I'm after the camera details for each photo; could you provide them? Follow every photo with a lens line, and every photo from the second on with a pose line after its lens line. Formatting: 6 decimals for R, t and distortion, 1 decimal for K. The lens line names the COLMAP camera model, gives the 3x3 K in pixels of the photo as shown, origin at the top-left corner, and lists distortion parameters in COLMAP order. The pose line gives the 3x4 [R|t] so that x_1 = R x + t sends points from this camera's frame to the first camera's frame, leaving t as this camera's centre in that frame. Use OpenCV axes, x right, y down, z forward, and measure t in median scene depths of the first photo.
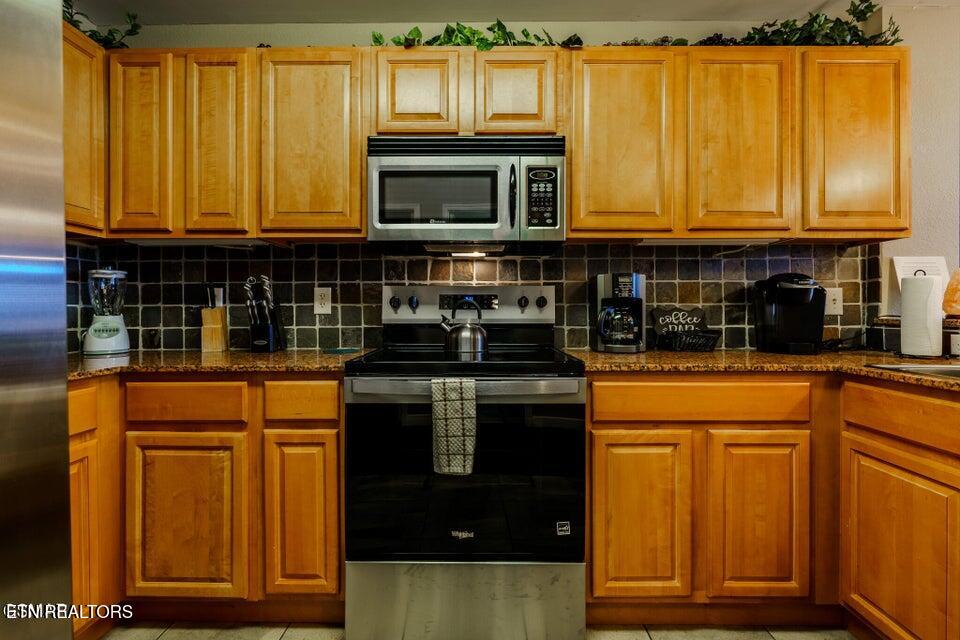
lens RADIAL K [[433.3, 0, 480.0], [0, 433.3, 320.0], [0, 0, 1]] dist [0.000222, 0.000174]
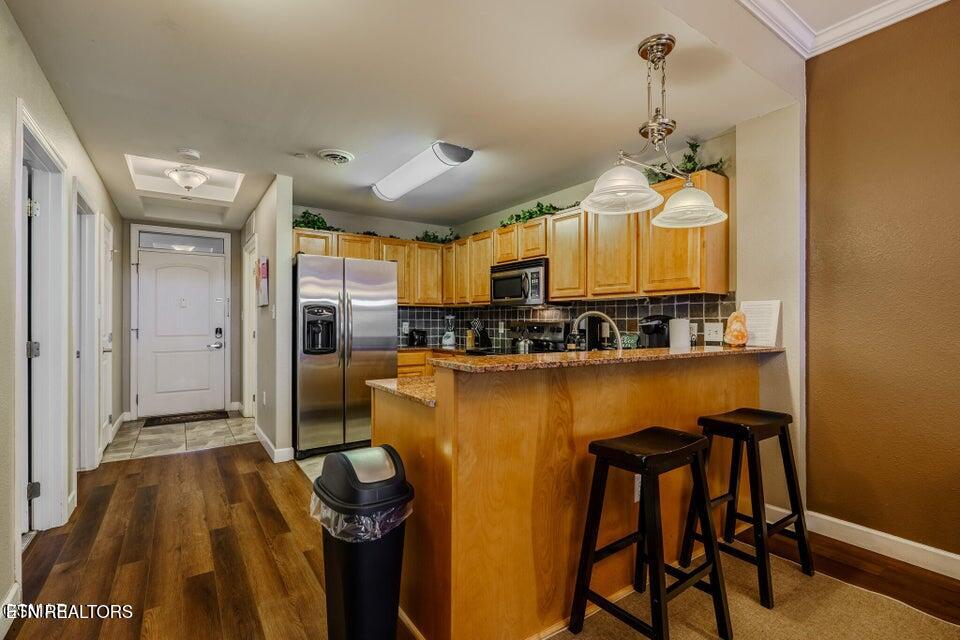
lens RADIAL K [[425.5, 0, 480.0], [0, 425.5, 320.0], [0, 0, 1]] dist [0.000218, 0.000203]
pose [[0.577199, -0.000142, -0.816603, 1.544433], [-0.024611, 0.999543, -0.017569, -0.043079], [0.816232, 0.030238, 0.576932, -0.457196]]
